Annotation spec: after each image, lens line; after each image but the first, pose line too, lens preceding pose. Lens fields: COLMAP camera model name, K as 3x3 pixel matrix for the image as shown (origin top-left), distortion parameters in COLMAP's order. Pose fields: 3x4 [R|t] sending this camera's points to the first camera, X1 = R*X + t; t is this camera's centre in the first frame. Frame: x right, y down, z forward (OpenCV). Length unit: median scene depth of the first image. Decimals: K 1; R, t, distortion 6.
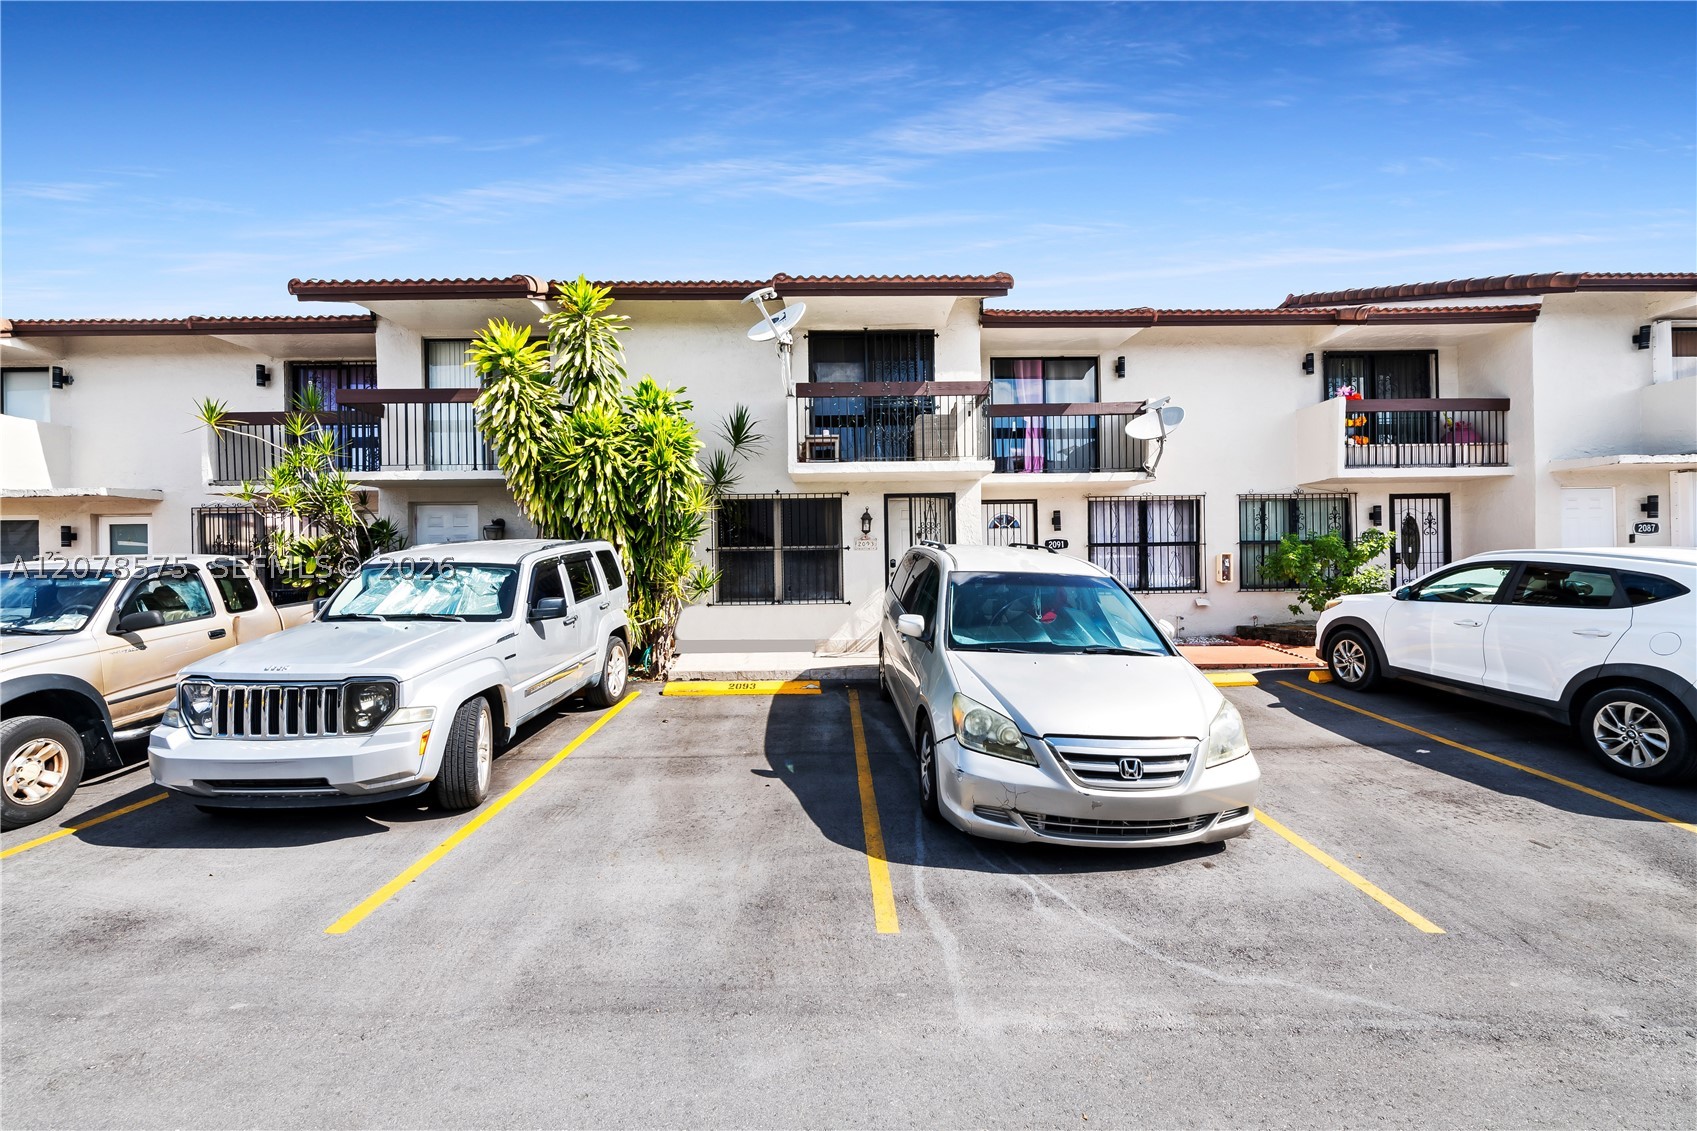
lens RADIAL K [[676.4, 0, 845.3], [0, 676.4, 568.0], [0, 0, 1]] dist [-0.001091, -0.003062]
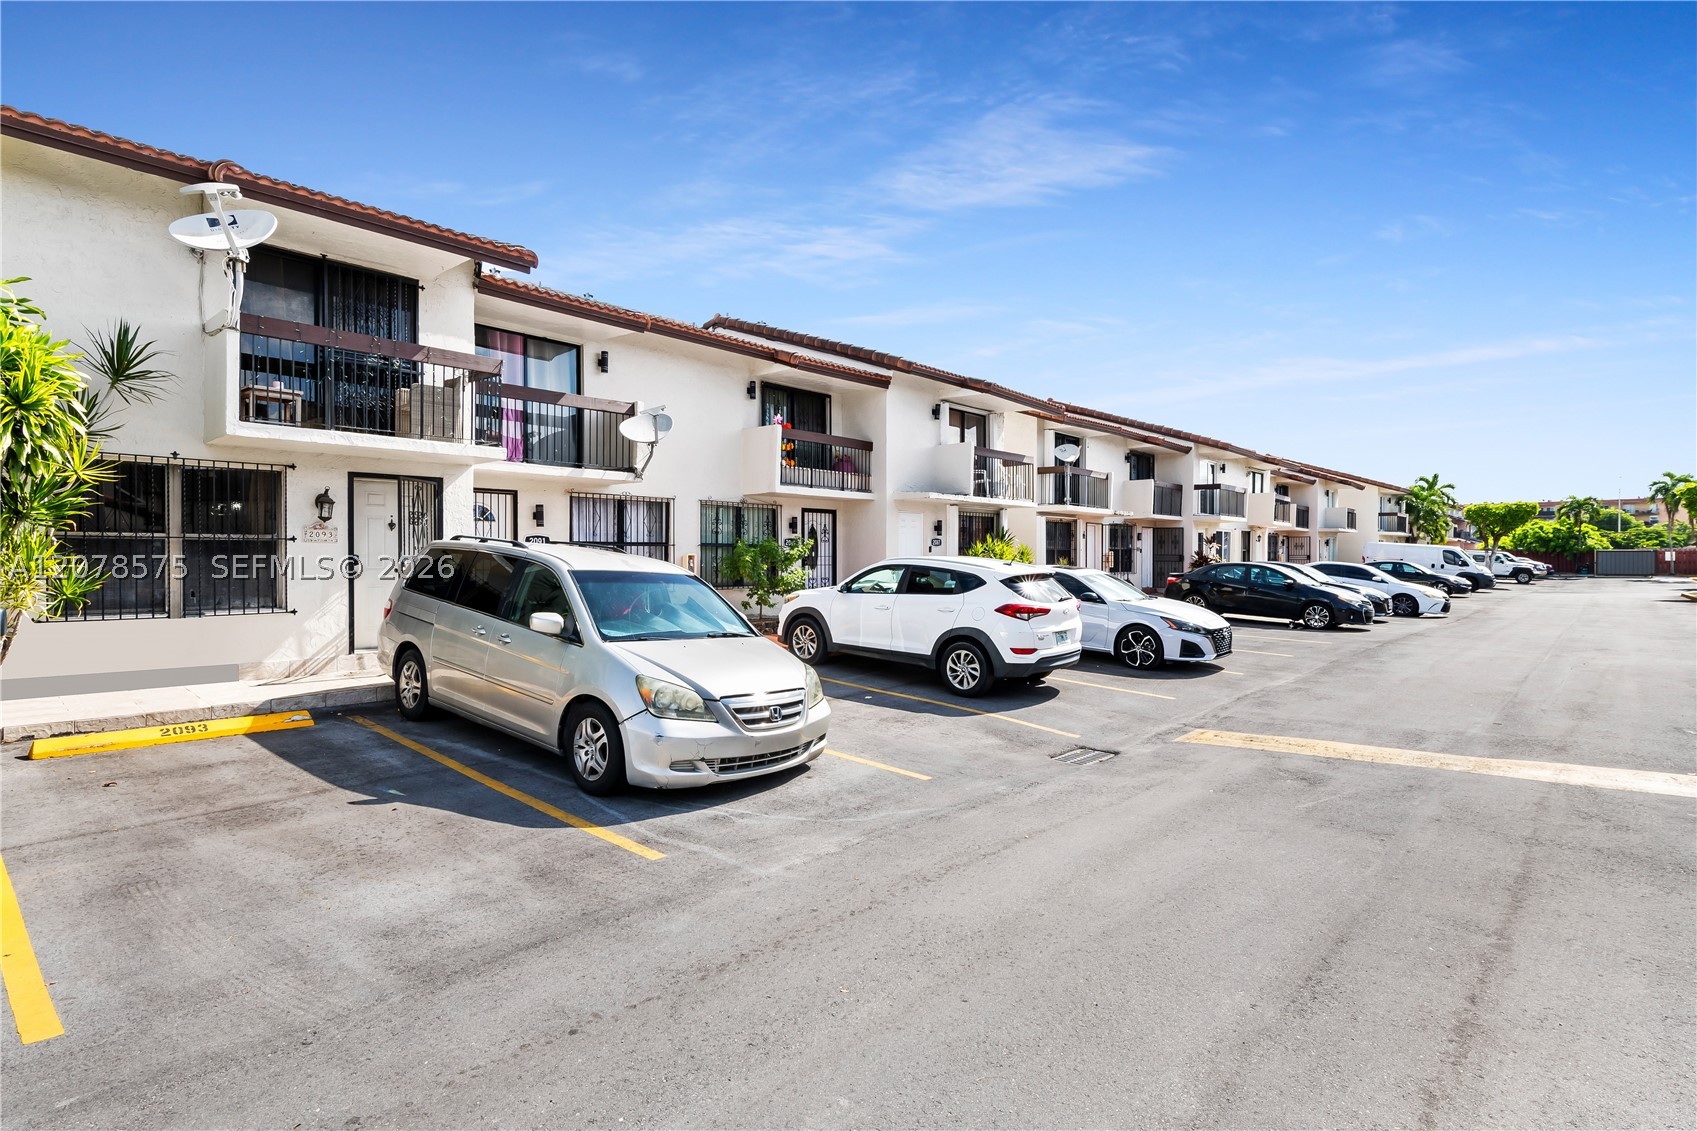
lens RADIAL K [[830.2, 0, 873.0], [0, 830.2, 566.3], [0, 0, 1]] dist [-0.003225, -0.002817]
pose [[0.663777, 0.007666, 0.747892, -0.284487], [-0.006264, 0.999969, -0.004690, 0.001657], [-0.747905, -0.001572, 0.663804, -0.107542]]
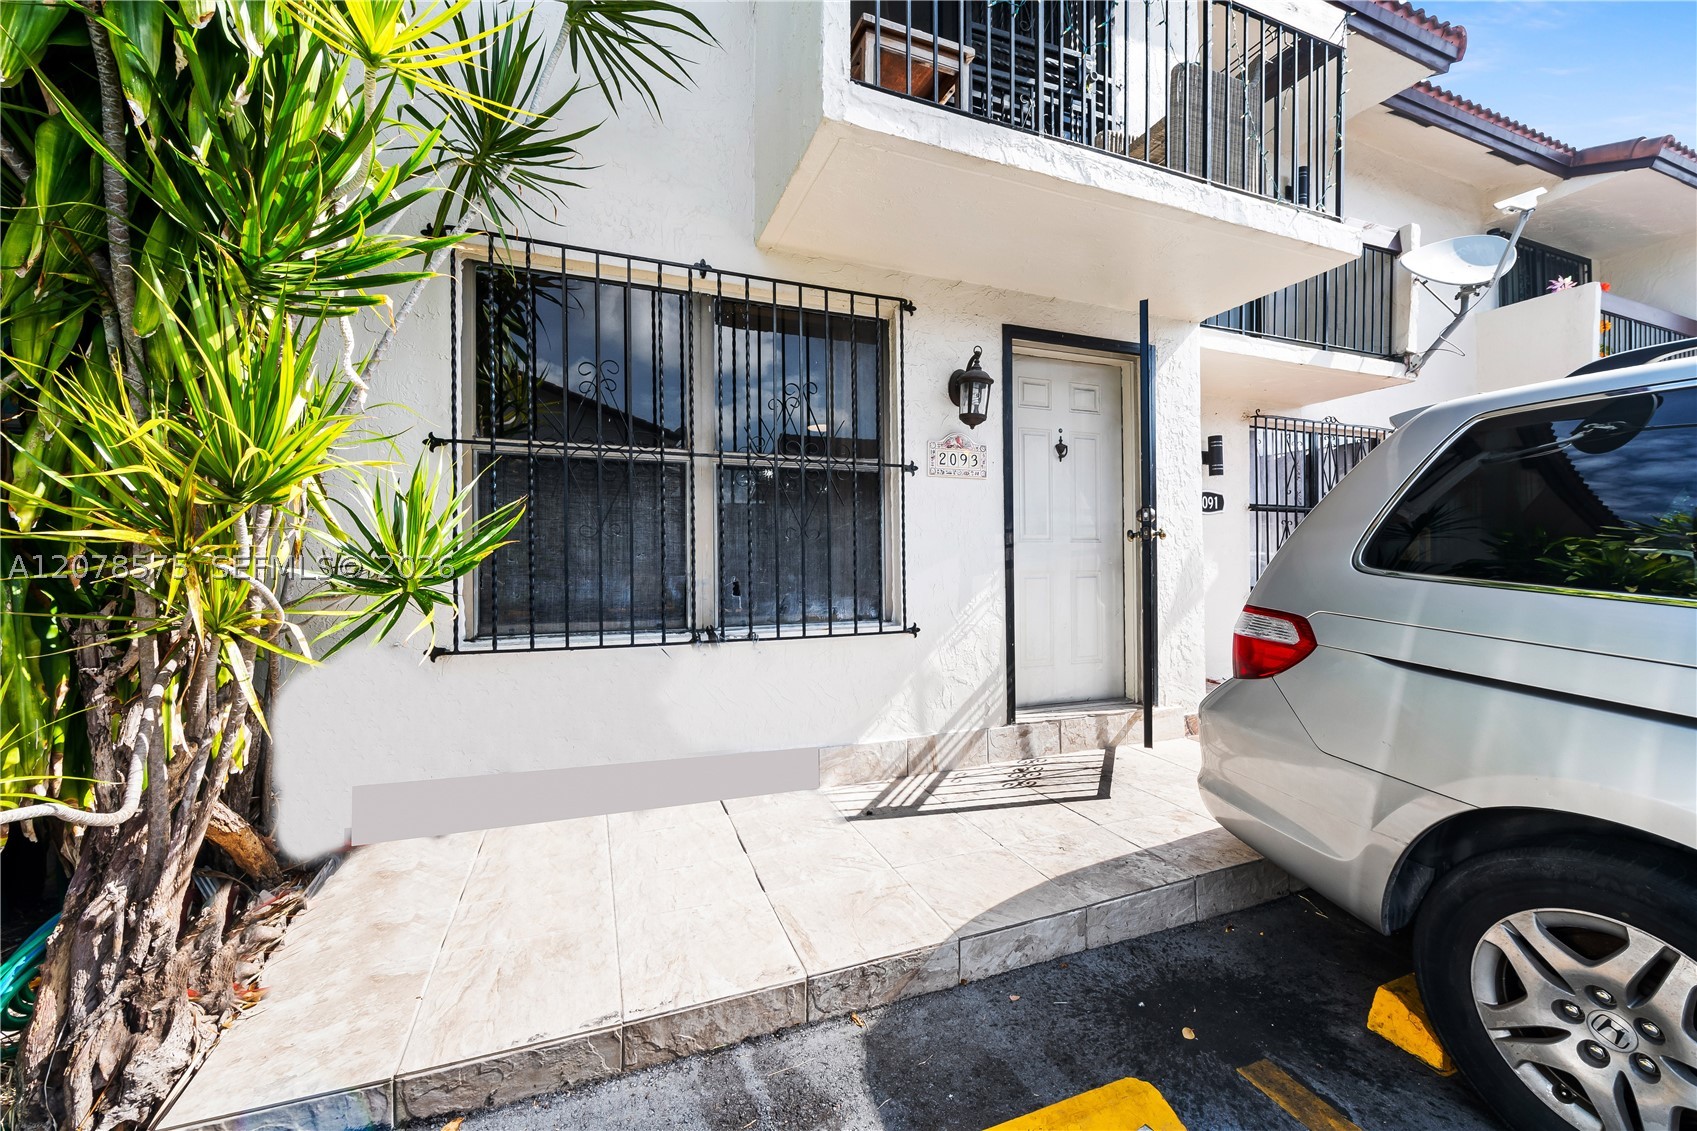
lens RADIAL K [[676.4, 0, 856.3], [0, 676.4, 577.4], [0, 0, 1]] dist [-0.001091, -0.003062]
pose [[0.933480, 0.002594, 0.358621, -0.158401], [-0.004595, 0.999978, 0.004729, 0.026601], [-0.358601, -0.006062, 0.933471, 0.765799]]
